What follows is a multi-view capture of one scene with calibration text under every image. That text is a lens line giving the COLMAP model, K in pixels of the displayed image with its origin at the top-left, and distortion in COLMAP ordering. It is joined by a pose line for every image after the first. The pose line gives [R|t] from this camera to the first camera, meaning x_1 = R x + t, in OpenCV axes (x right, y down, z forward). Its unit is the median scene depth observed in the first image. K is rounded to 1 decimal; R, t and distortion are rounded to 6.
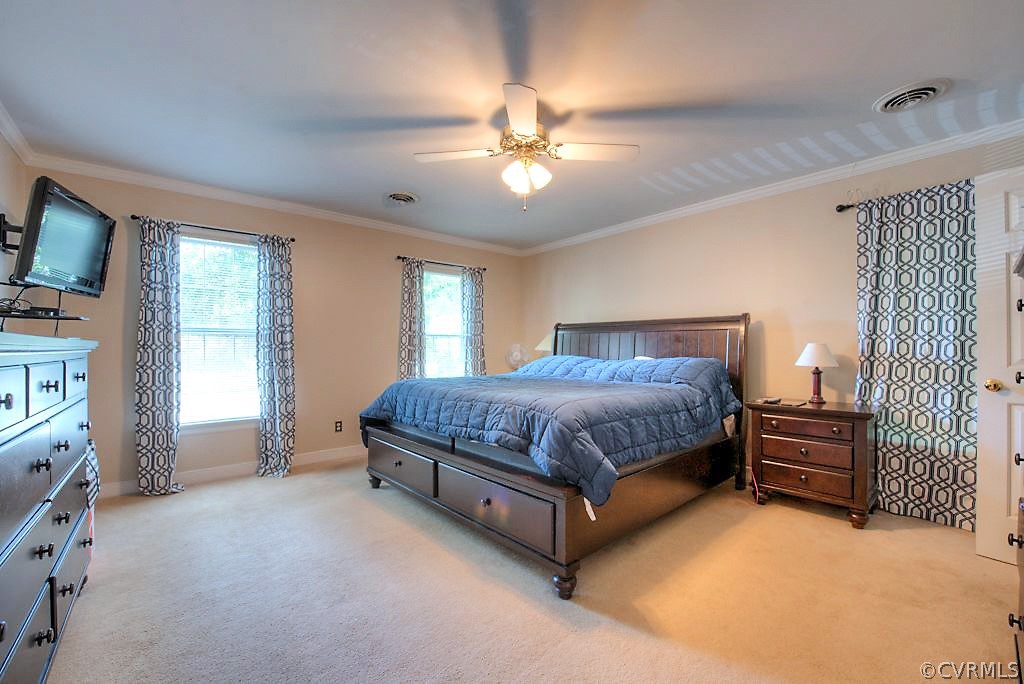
lens RADIAL K [[406.2, 0, 510.8], [0, 406.2, 346.7], [0, 0, 1]] dist [-0.000187, -0.000077]
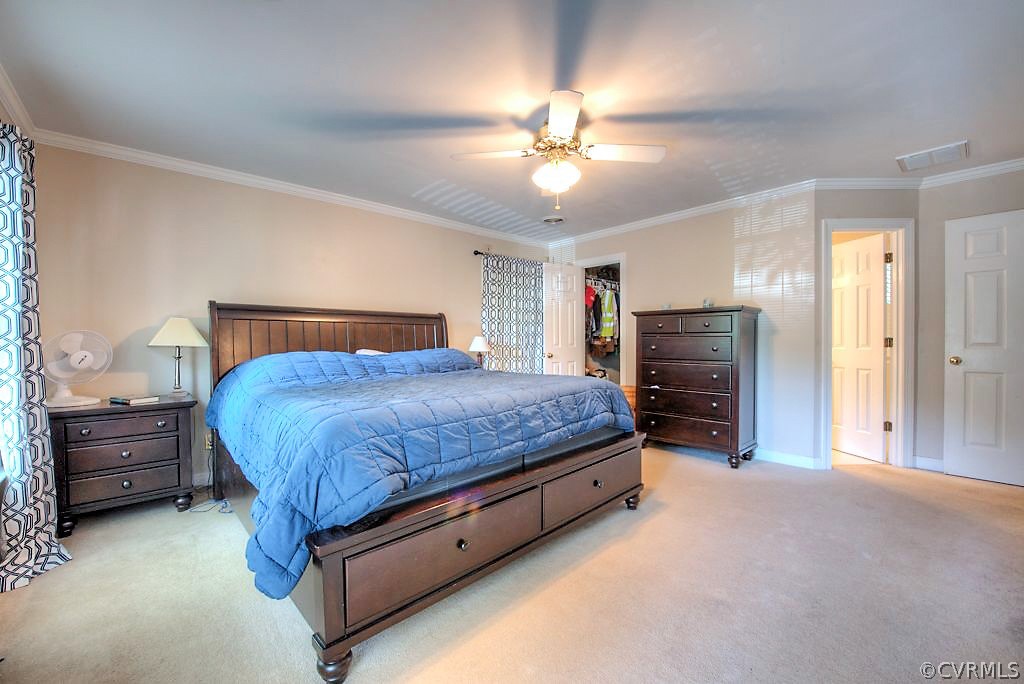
lens RADIAL K [[406.2, 0, 509.5], [0, 406.2, 346.0], [0, 0, 1]] dist [-0.000187, -0.000077]
pose [[-0.006429, -0.022537, 0.999725, -0.943767], [0.001129, 0.999745, 0.022544, -0.007378], [-0.999979, 0.001273, -0.006402, 1.031962]]
